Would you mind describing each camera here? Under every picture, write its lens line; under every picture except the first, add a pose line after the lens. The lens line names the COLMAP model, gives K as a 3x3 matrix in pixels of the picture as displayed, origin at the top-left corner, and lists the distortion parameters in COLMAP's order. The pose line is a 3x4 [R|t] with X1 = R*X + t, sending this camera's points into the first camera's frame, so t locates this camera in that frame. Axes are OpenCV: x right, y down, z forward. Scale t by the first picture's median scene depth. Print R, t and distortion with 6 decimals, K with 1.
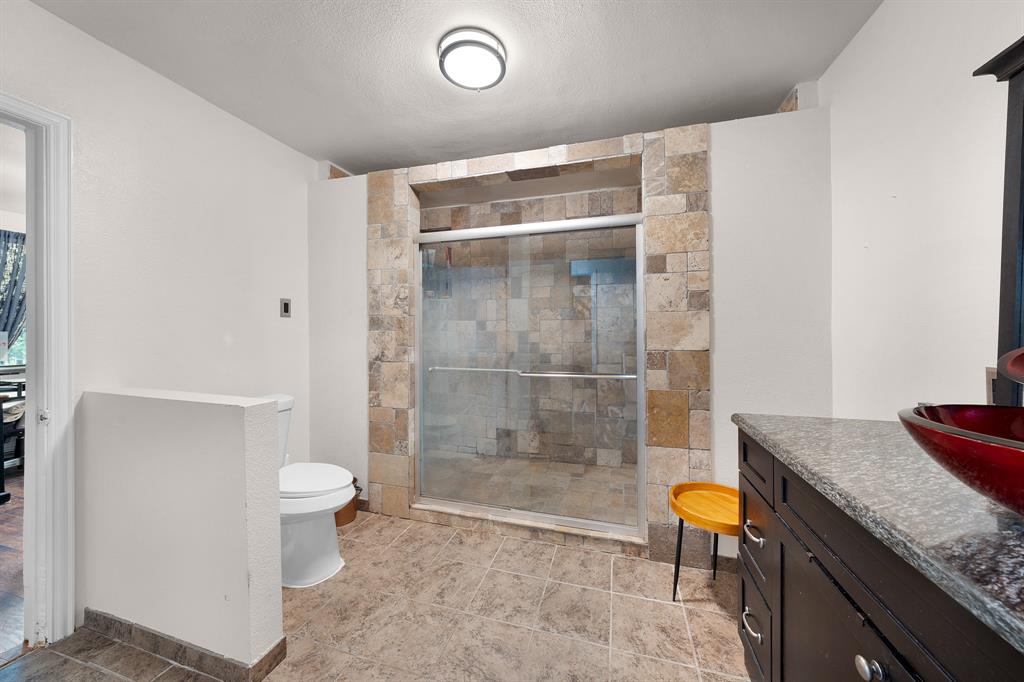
lens RADIAL K [[353.9, 0, 511.2], [0, 353.9, 333.3], [0, 0, 1]] dist [-0.007167, 0.000150]
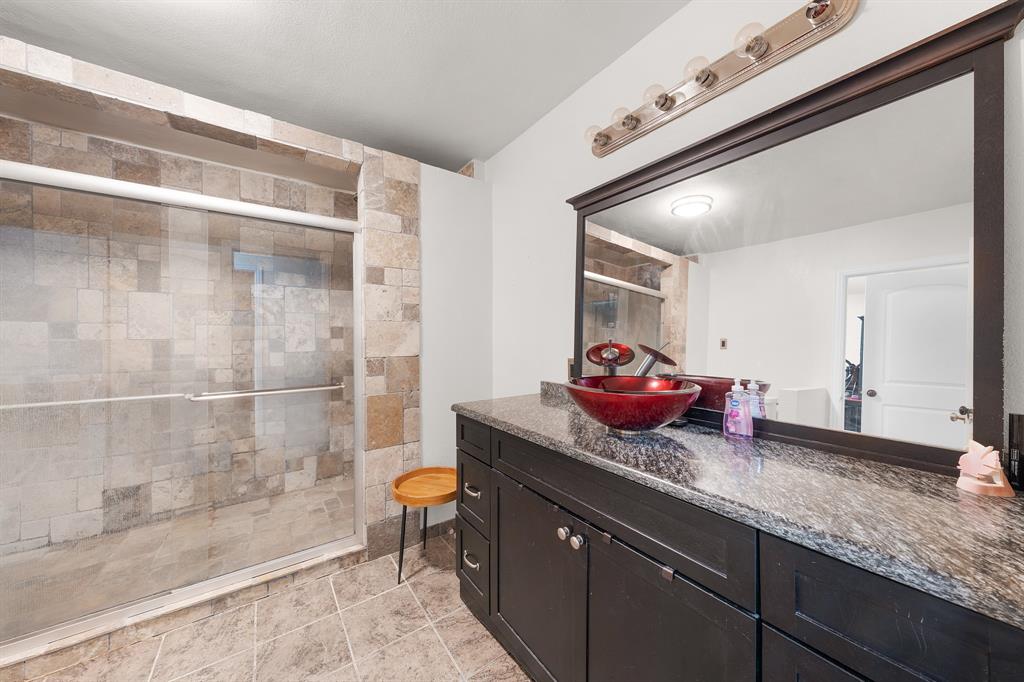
lens RADIAL K [[353.9, 0, 512.4], [0, 353.9, 340.7], [0, 0, 1]] dist [-0.007167, 0.000150]
pose [[0.607250, -0.008273, 0.794467, -0.166677], [0.006166, 0.999965, 0.005700, -0.005668], [-0.794487, 0.001437, 0.607280, 0.037902]]
